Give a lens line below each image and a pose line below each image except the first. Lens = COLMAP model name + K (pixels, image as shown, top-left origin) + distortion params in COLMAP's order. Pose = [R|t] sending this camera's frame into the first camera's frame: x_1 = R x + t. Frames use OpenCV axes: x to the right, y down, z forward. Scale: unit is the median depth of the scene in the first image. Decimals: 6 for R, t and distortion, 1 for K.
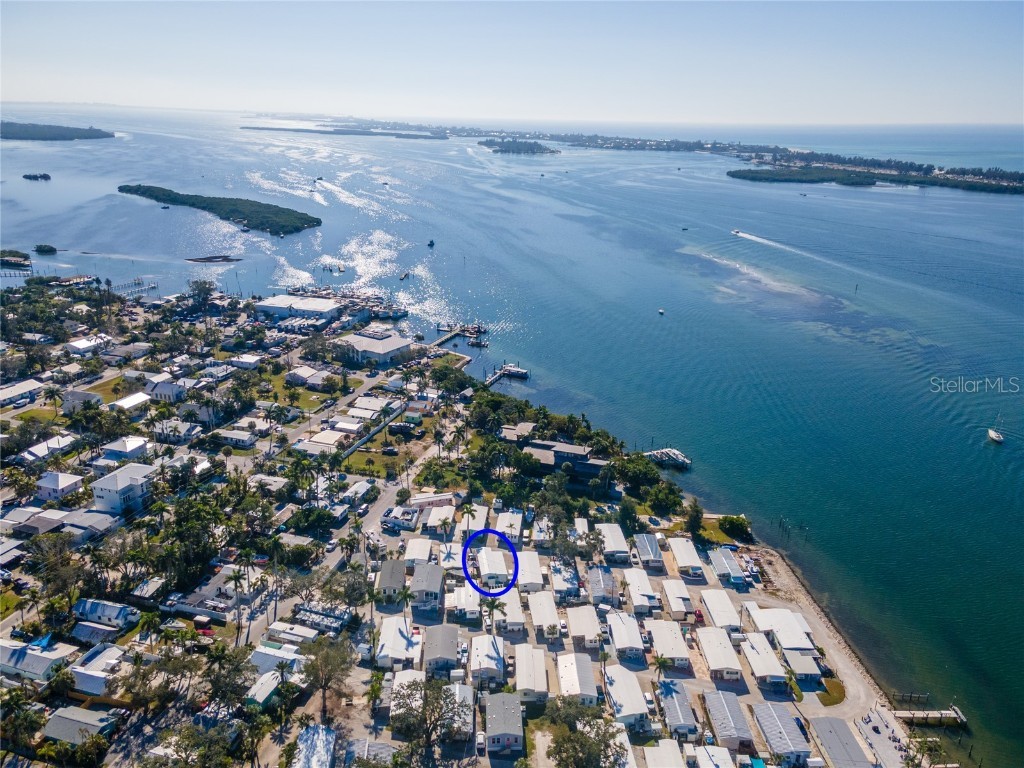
lens RADIAL K [[735.2, 0, 507.9], [0, 735.2, 389.6], [0, 0, 1]] dist [0.047011, 0.030585]
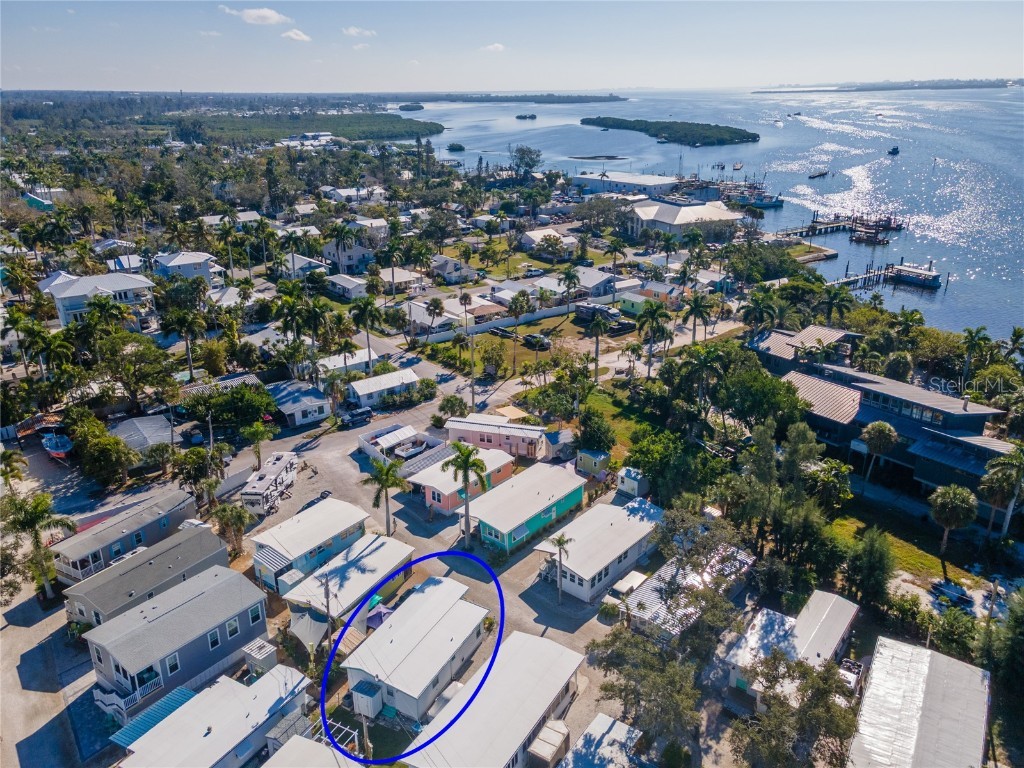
lens RADIAL K [[735.2, 0, 507.9], [0, 735.2, 379.1], [0, 0, 1]] dist [0.047011, 0.030585]
pose [[0.810500, 0.177014, -0.558351, 0.116918], [-0.161183, 0.983843, 0.077935, 0.072378], [0.563125, 0.026830, 0.825936, 0.560705]]
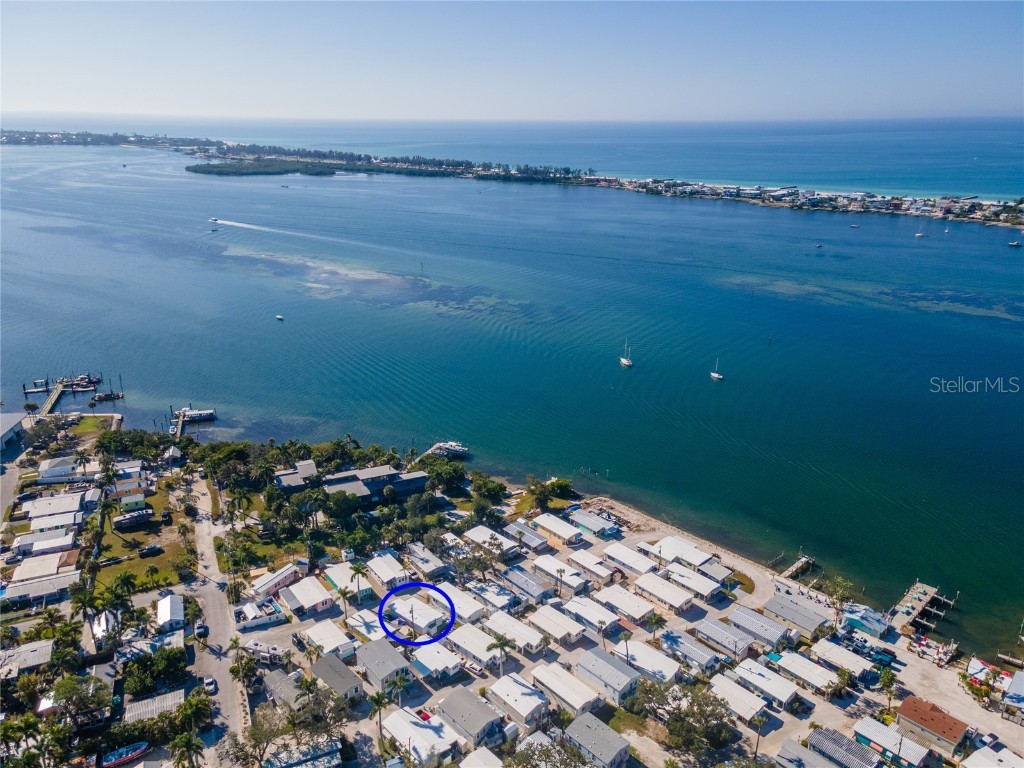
lens RADIAL K [[735.2, 0, 505.9], [0, 735.2, 379.7], [0, 0, 1]] dist [0.047011, 0.030585]
pose [[0.762114, -0.235074, 0.603260, -0.307062], [0.236870, 0.968396, 0.078113, -0.063296], [-0.602557, 0.083363, 0.793710, 0.138051]]
